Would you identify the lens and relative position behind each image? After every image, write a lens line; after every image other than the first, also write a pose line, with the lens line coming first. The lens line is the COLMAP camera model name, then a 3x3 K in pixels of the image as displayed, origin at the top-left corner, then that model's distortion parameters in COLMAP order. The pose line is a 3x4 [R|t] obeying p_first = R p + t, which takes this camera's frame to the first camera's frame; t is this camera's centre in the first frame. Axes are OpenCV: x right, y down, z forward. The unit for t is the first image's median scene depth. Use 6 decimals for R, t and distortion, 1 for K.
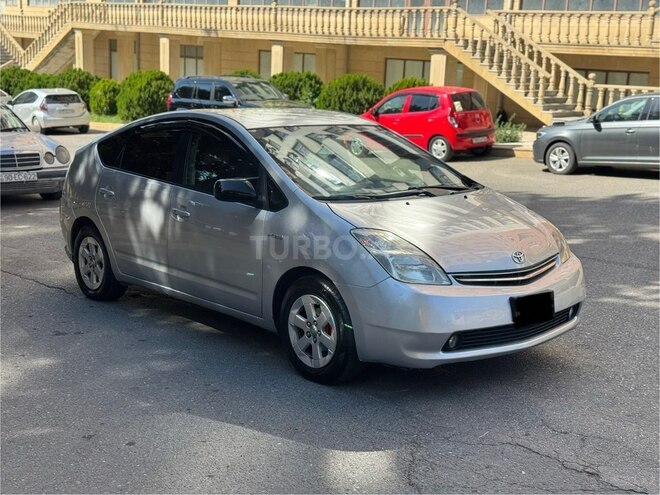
lens RADIAL K [[932.8, 0, 334.9], [0, 932.8, 249.9], [0, 0, 1]] dist [0.082132, 0.000000]
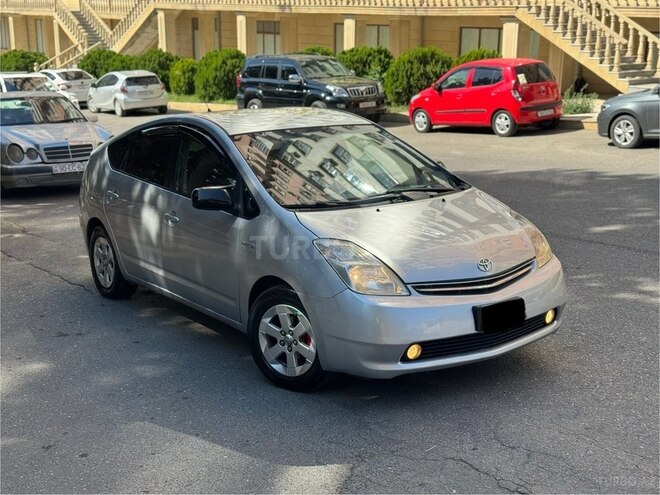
lens RADIAL K [[932.8, 0, 328.3], [0, 932.8, 251.5], [0, 0, 1]] dist [0.082132, 0.000000]
pose [[0.993564, -0.010757, -0.112759, 0.039472], [0.014867, 0.999253, 0.035671, -0.012085], [0.112291, -0.037118, 0.992982, 0.001036]]
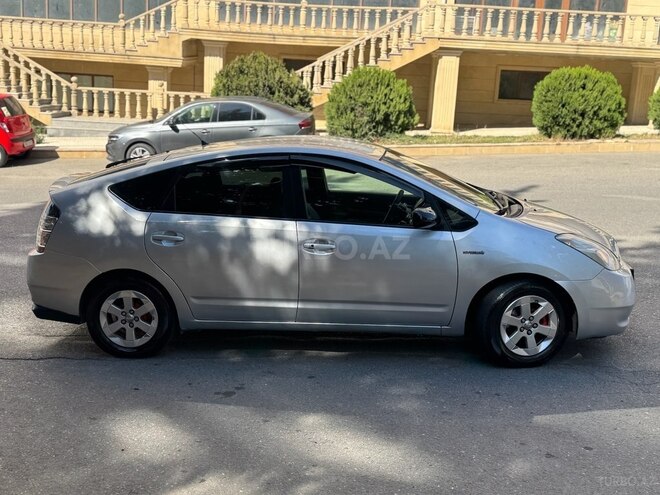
lens RADIAL K [[830.2, 0, 326.7], [0, 830.2, 249.0], [0, 0, 1]] dist [0.060864, 0.000000]
pose [[0.718816, -0.147519, 0.679369, -0.255640], [0.127148, 0.988641, 0.080144, -0.035705], [-0.683474, 0.028771, 0.729407, 0.109320]]
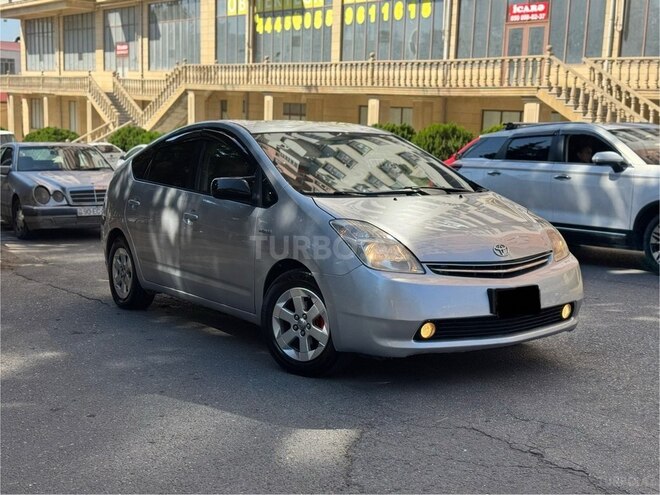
lens RADIAL K [[932.8, 0, 328.3], [0, 932.8, 247.0], [0, 0, 1]] dist [0.082132, 0.000000]
pose [[0.990972, 0.006221, -0.133926, 0.040750], [-0.015670, 0.997451, -0.069610, 0.020793], [0.133151, 0.071080, 0.988544, 0.000624]]
